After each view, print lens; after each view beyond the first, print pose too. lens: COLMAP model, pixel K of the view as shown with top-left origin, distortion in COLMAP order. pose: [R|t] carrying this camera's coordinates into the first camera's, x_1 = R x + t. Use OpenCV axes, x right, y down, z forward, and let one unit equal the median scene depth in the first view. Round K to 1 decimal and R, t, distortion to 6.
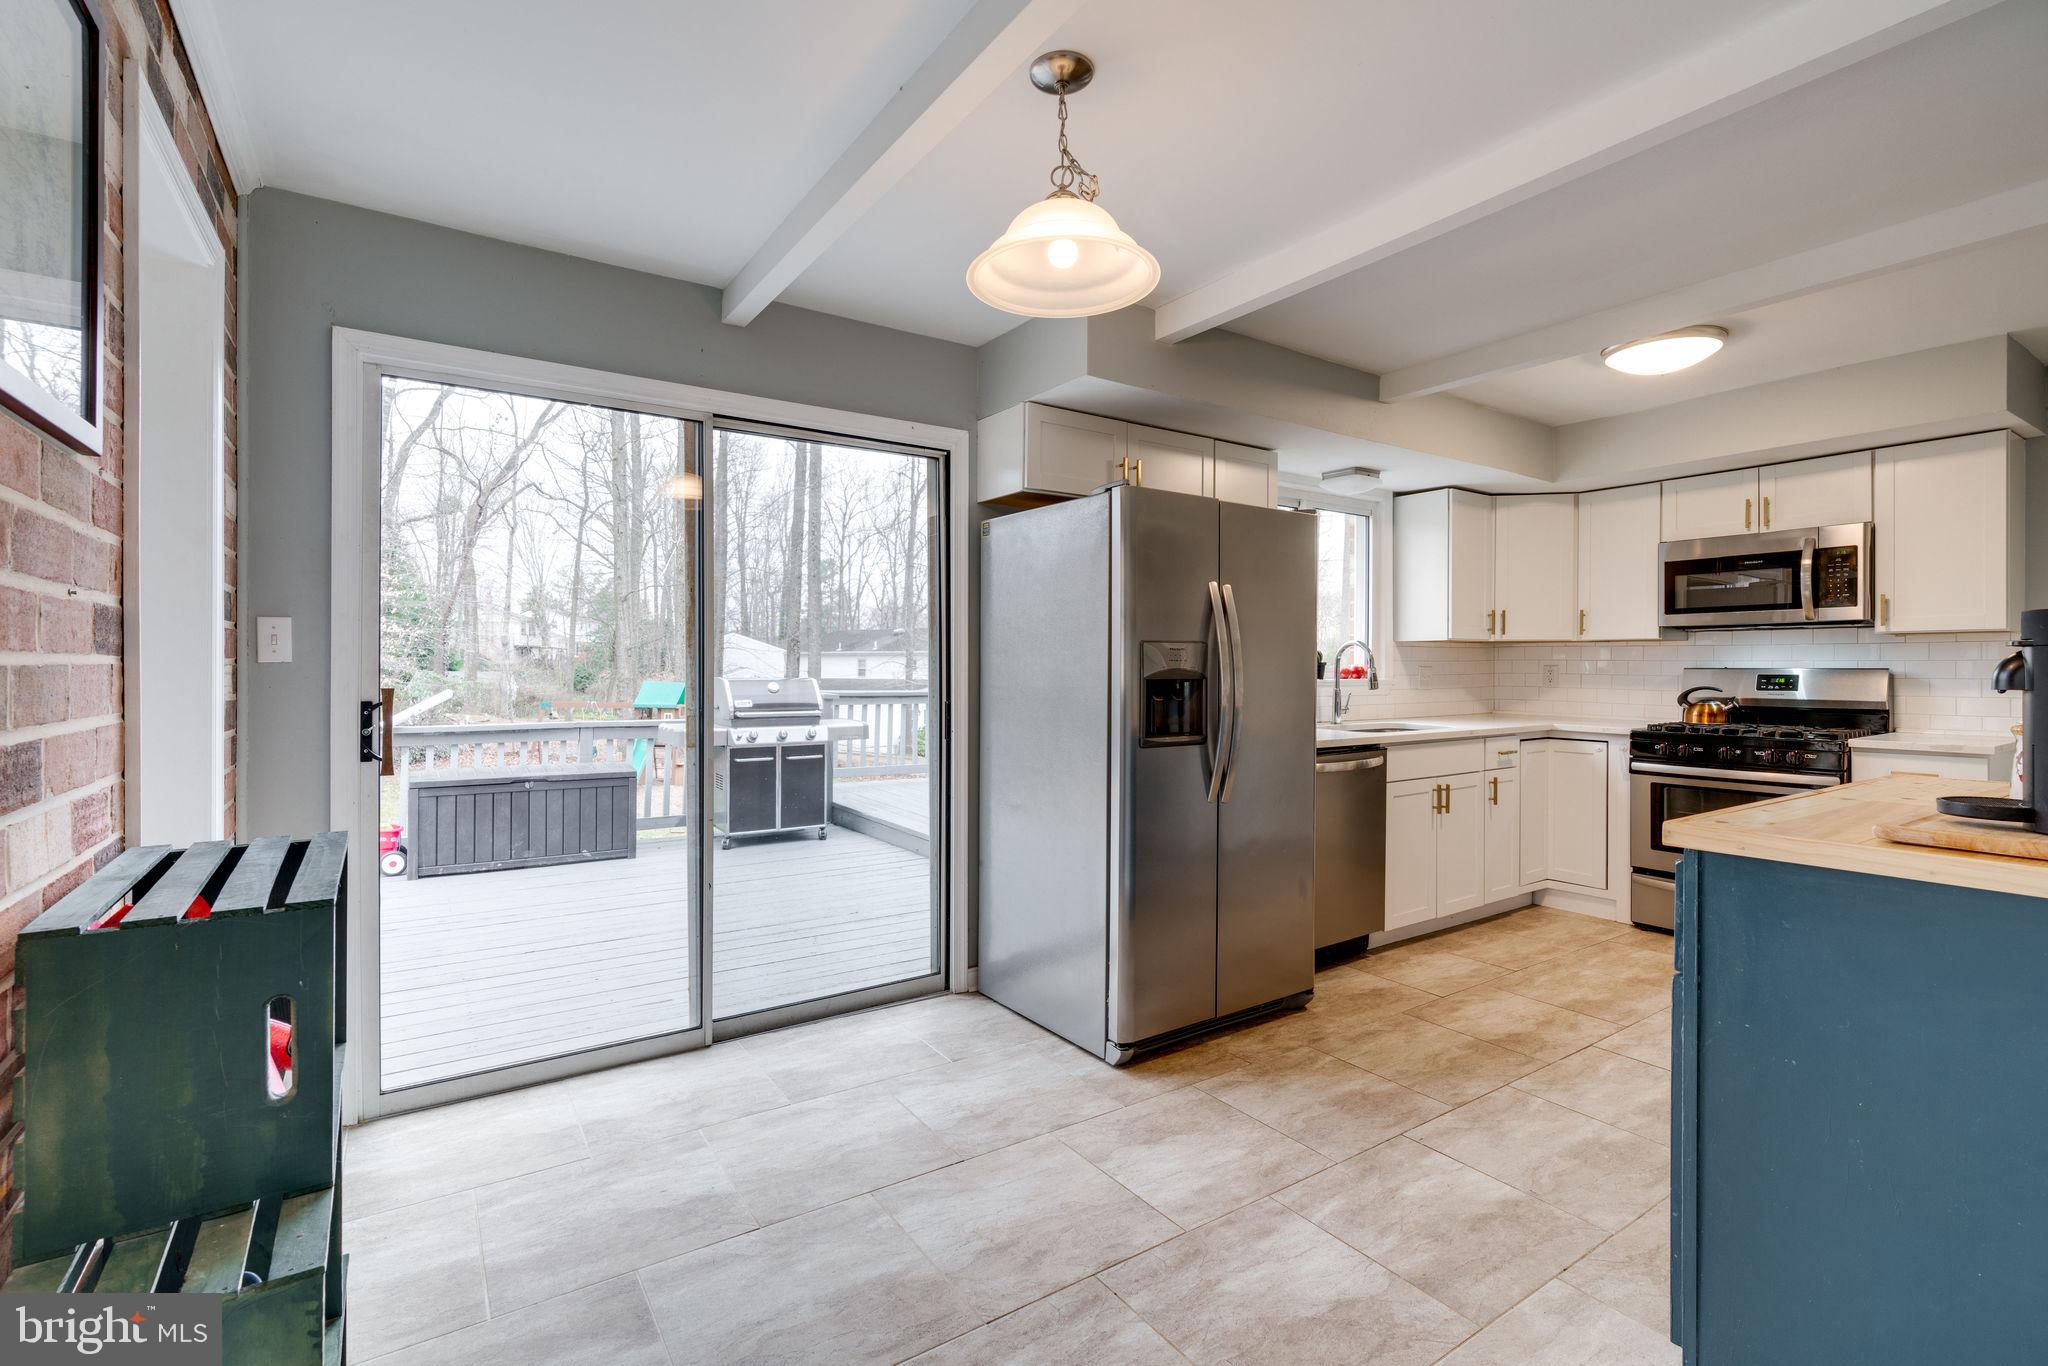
lens RADIAL K [[1076.0, 0, 1024.0], [0, 1076.0, 683.0], [0, 0, 1]] dist [0.000362, -0.000185]
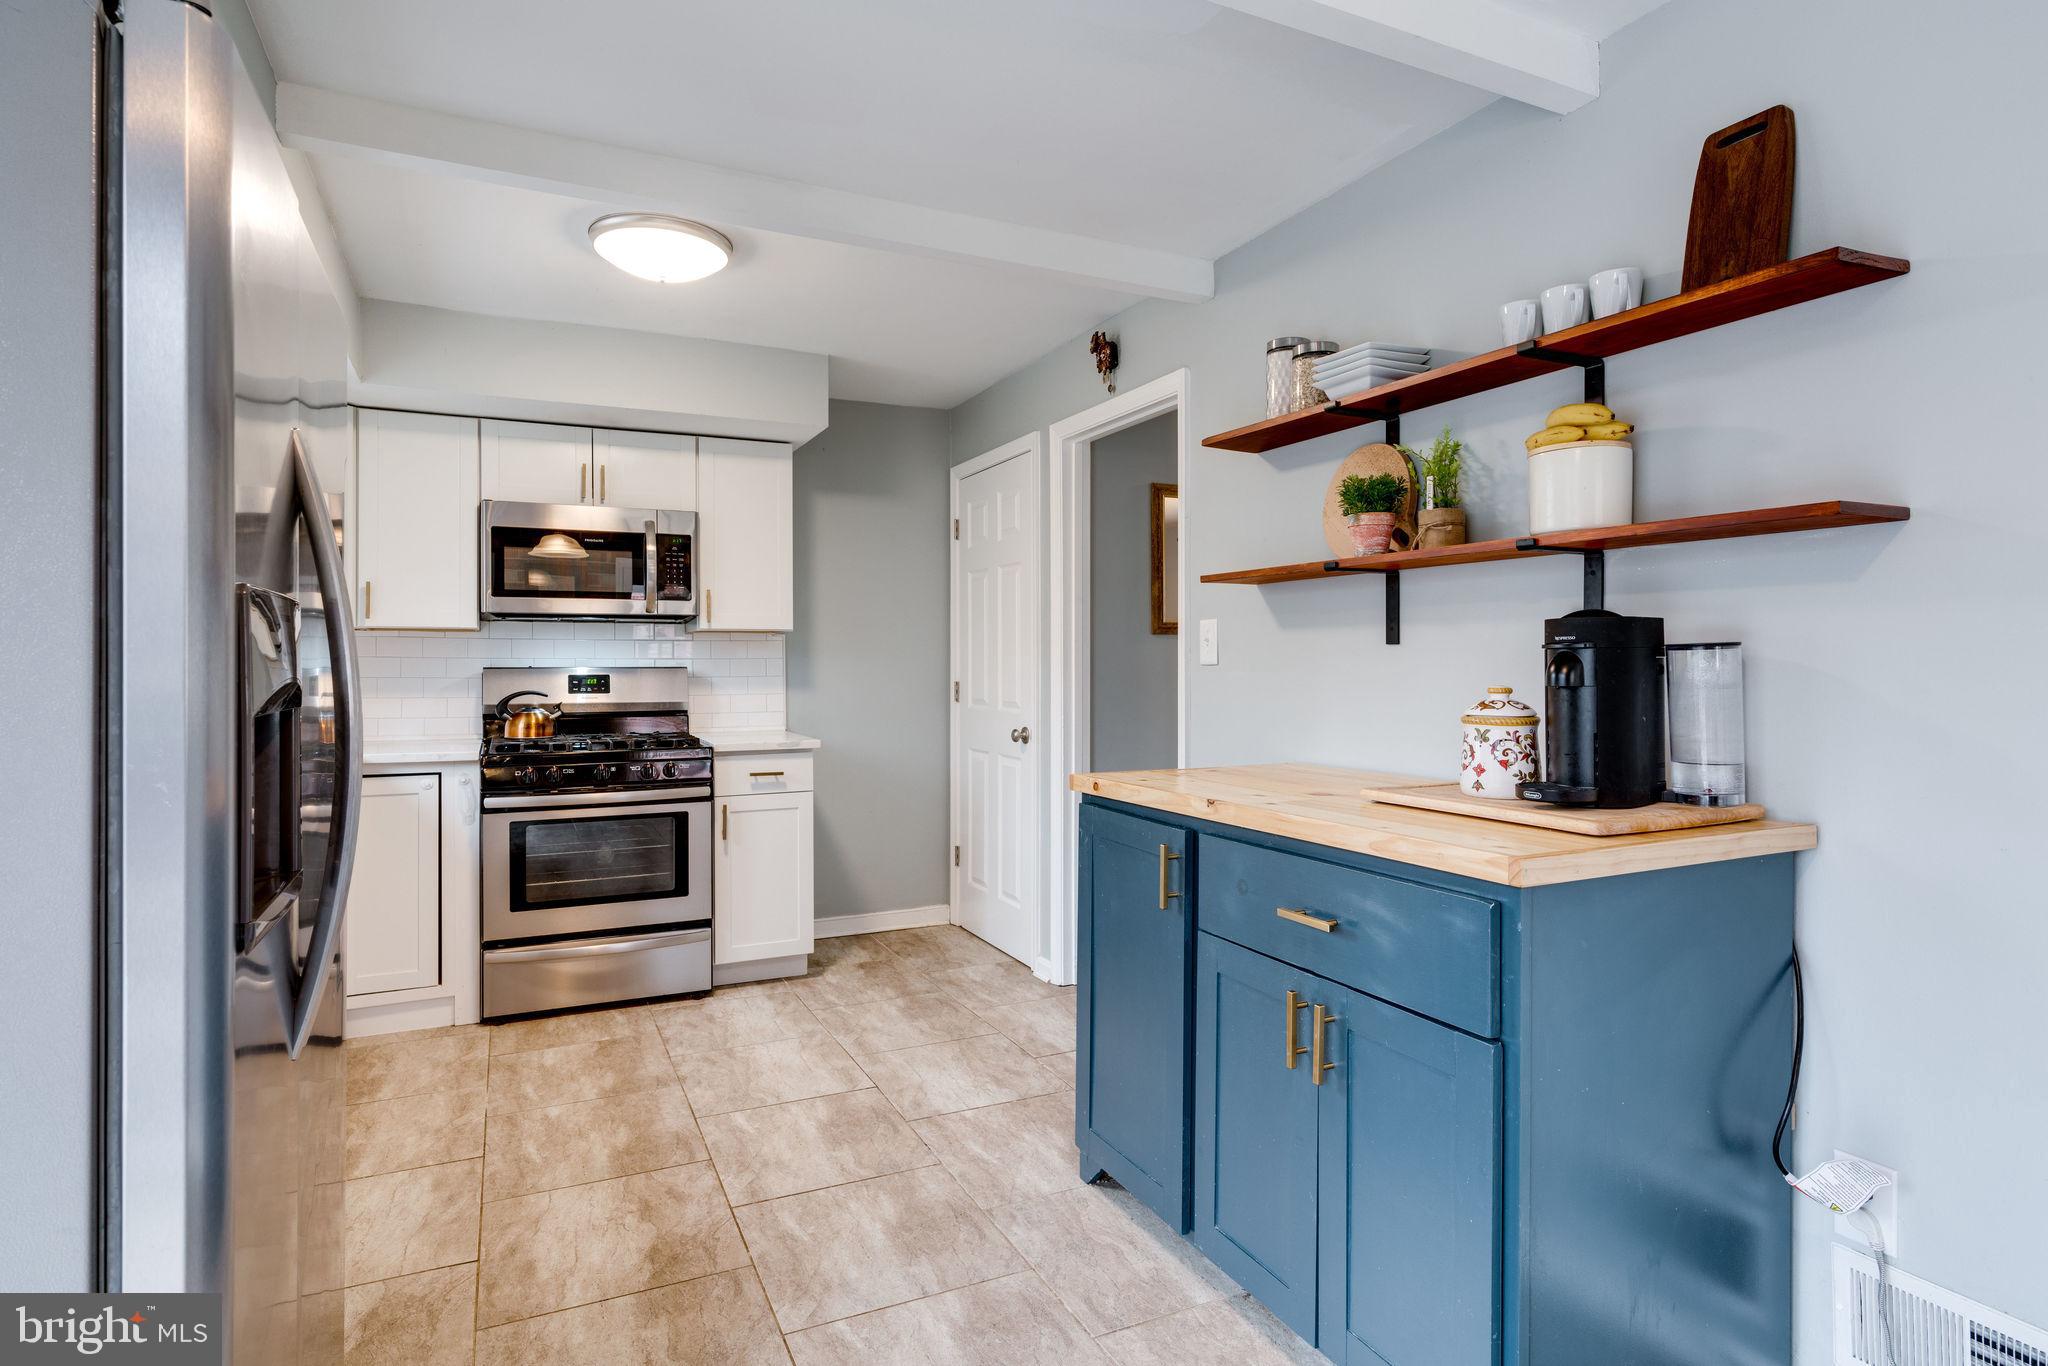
lens RADIAL K [[1076.0, 0, 1024.0], [0, 1076.0, 683.0], [0, 0, 1]] dist [0.000362, -0.000185]
pose [[0.114822, -0.016457, 0.993250, -0.116805], [0.011379, 0.999819, 0.015250, -0.011334], [-0.993321, 0.009551, 0.114989, 0.598176]]
